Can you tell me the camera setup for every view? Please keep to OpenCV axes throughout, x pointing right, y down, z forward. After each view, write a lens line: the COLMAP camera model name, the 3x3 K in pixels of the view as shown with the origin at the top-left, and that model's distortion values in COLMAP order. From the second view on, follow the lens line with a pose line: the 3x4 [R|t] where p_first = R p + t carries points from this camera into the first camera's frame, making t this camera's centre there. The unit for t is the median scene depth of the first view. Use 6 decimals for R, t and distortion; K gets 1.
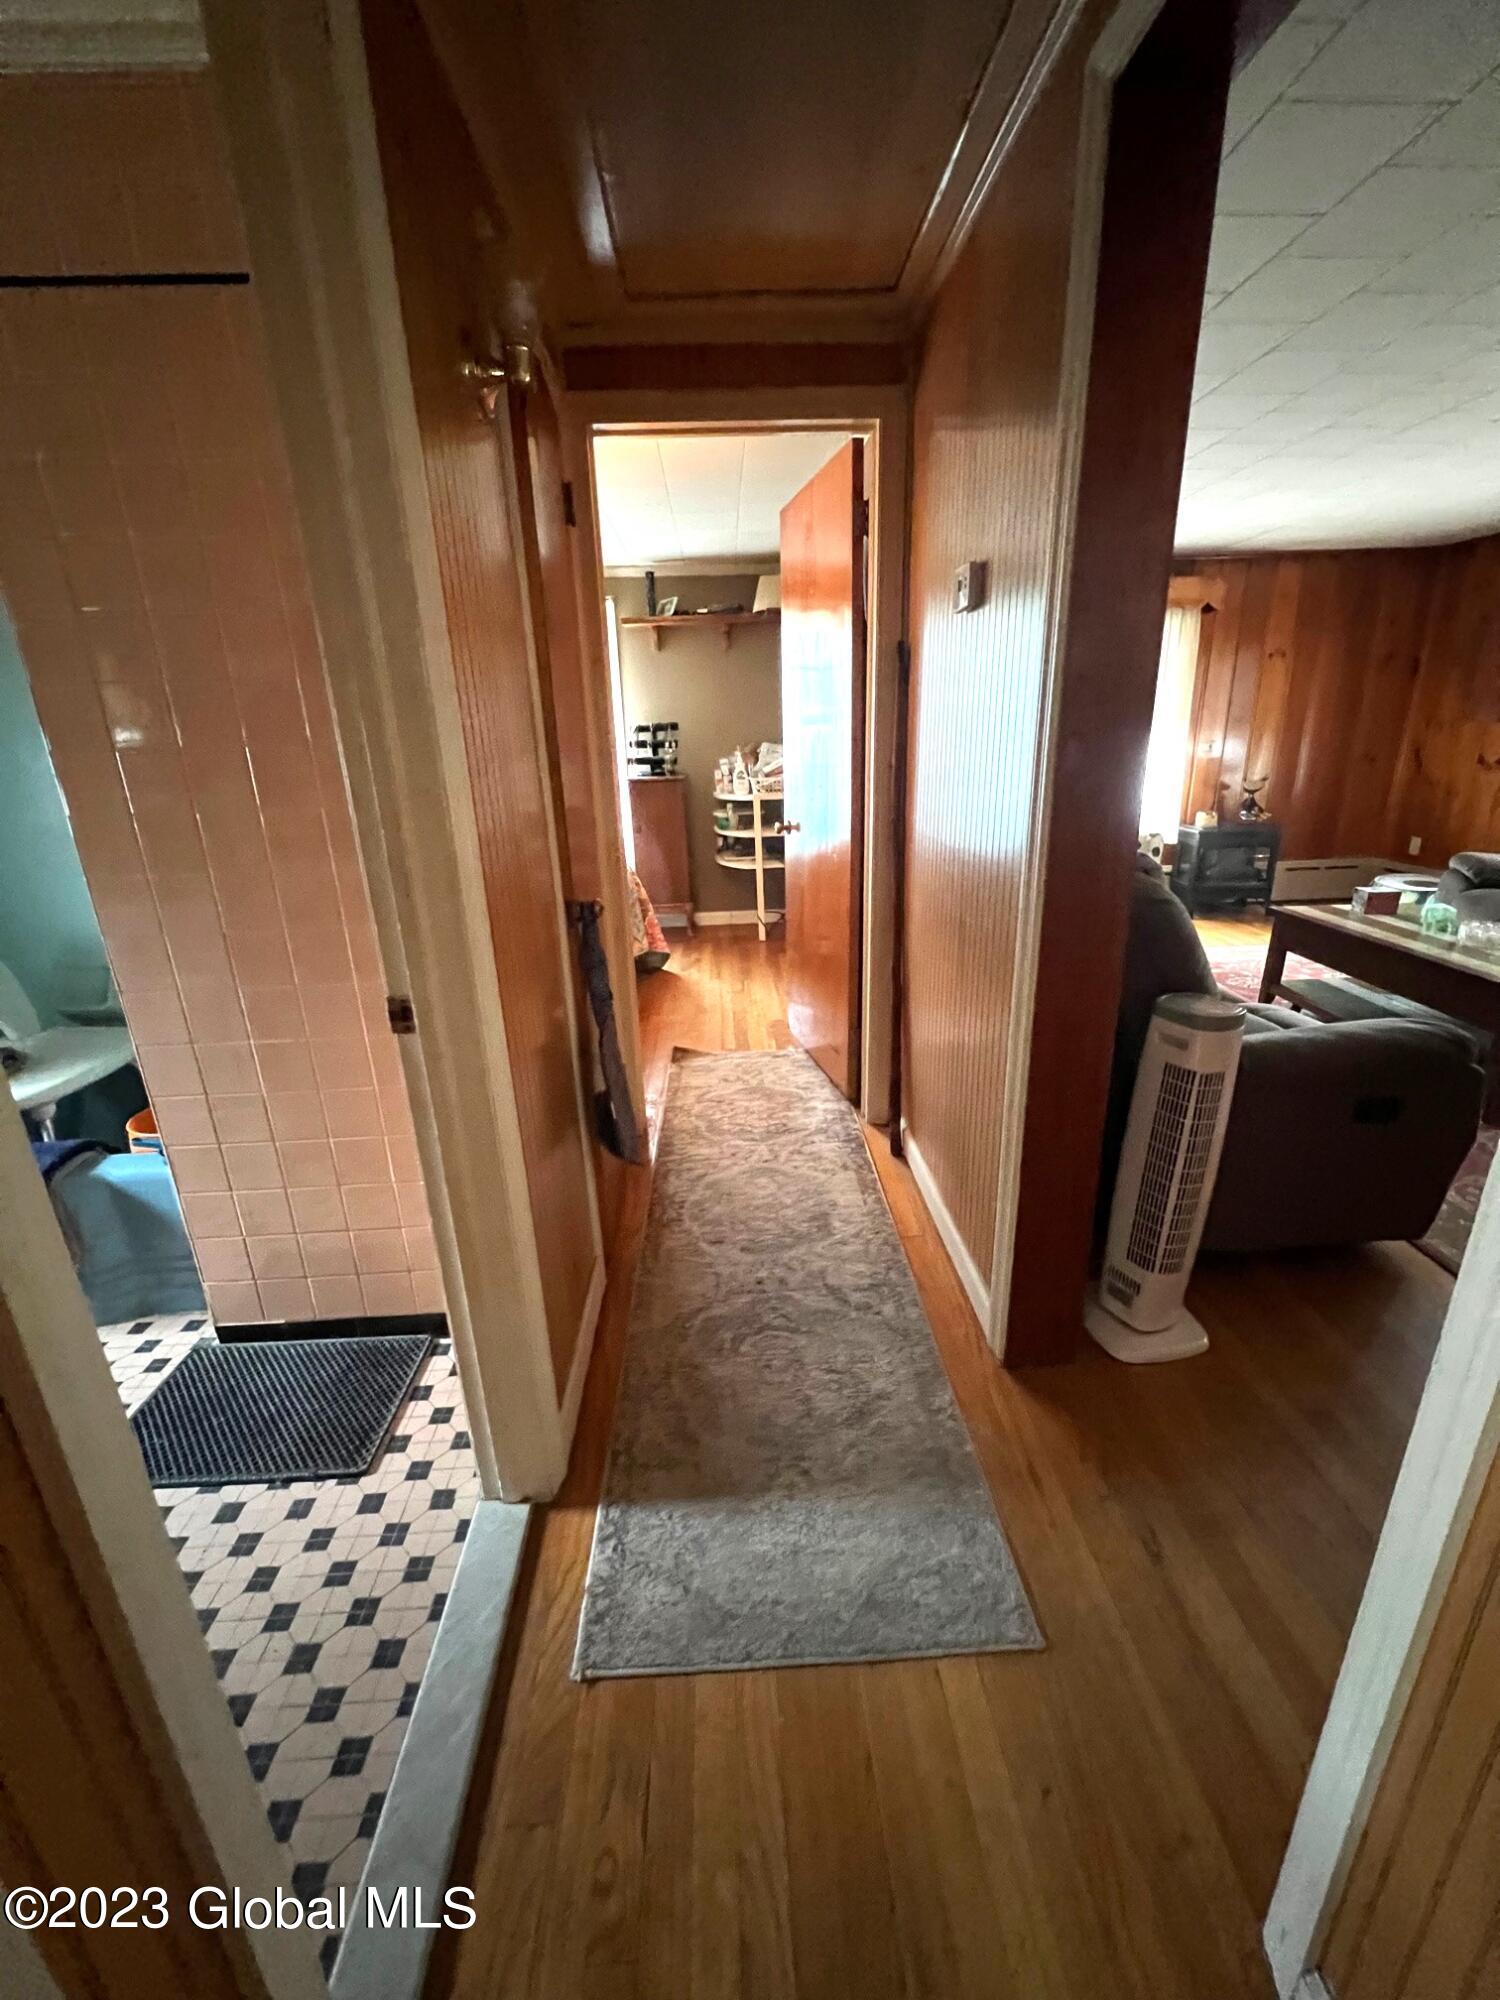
lens RADIAL K [[802.4, 0, 746.1], [0, 802.4, 986.5], [0, 0, 1]] dist [-0.000767, -0.000110]
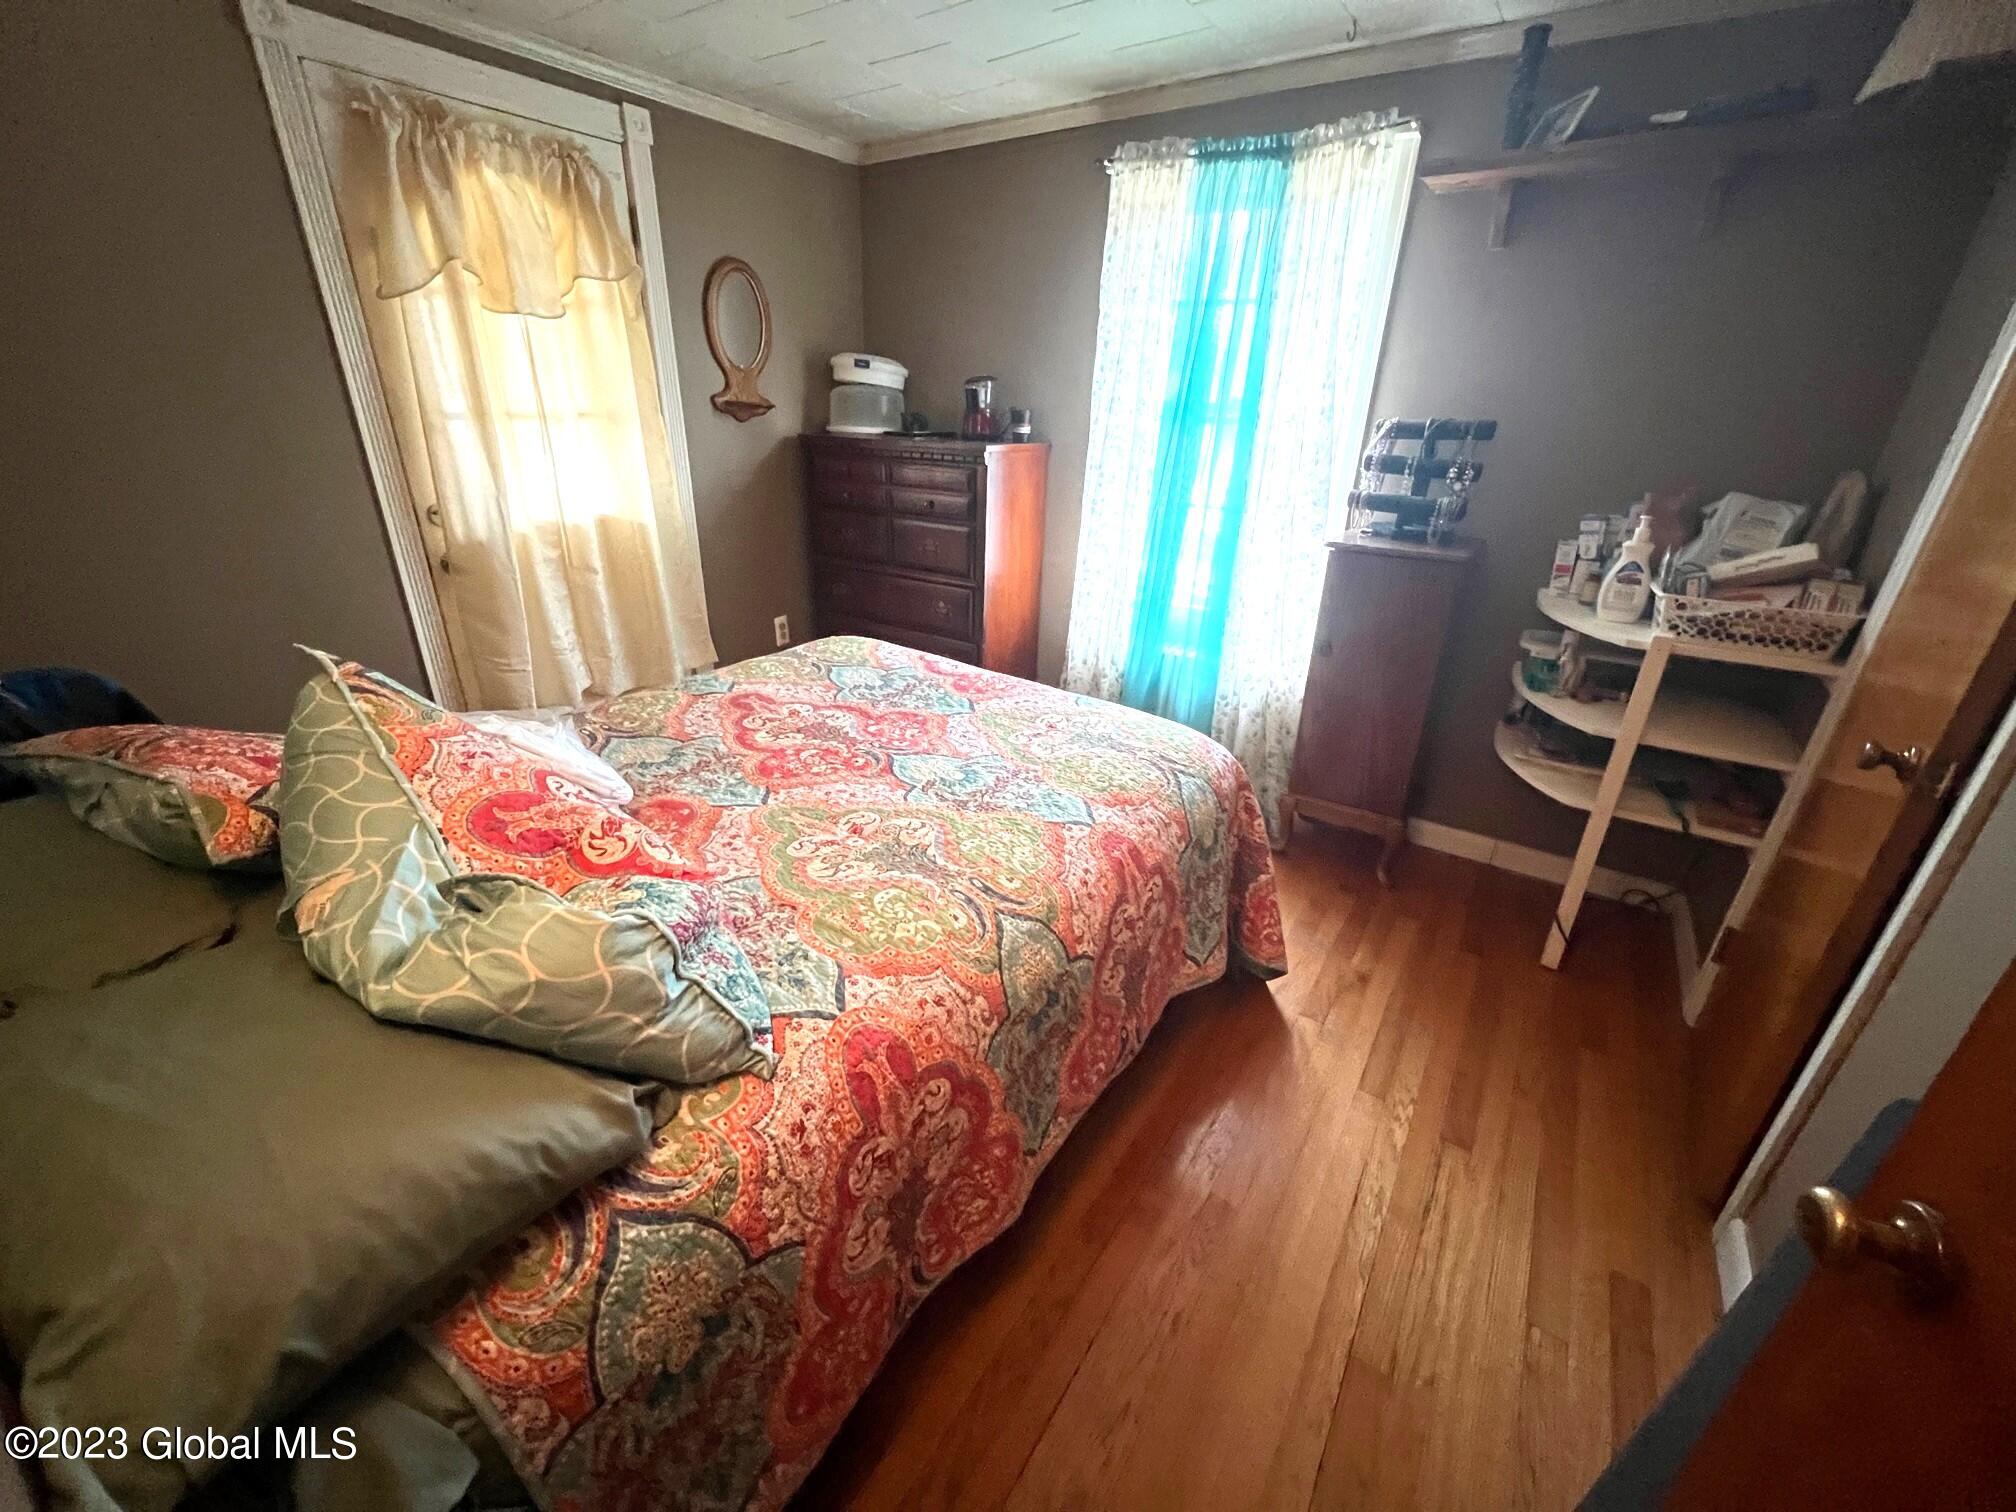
lens RADIAL K [[808.8, 0, 1004.1], [0, 808.8, 752.5], [0, 0, 1]] dist [-0.000767, -0.000110]
pose [[0.803577, 0.290712, -0.519375, -0.021591], [-0.238132, 0.956752, 0.167089, -0.169526], [0.545488, -0.010589, 0.838052, 0.491336]]
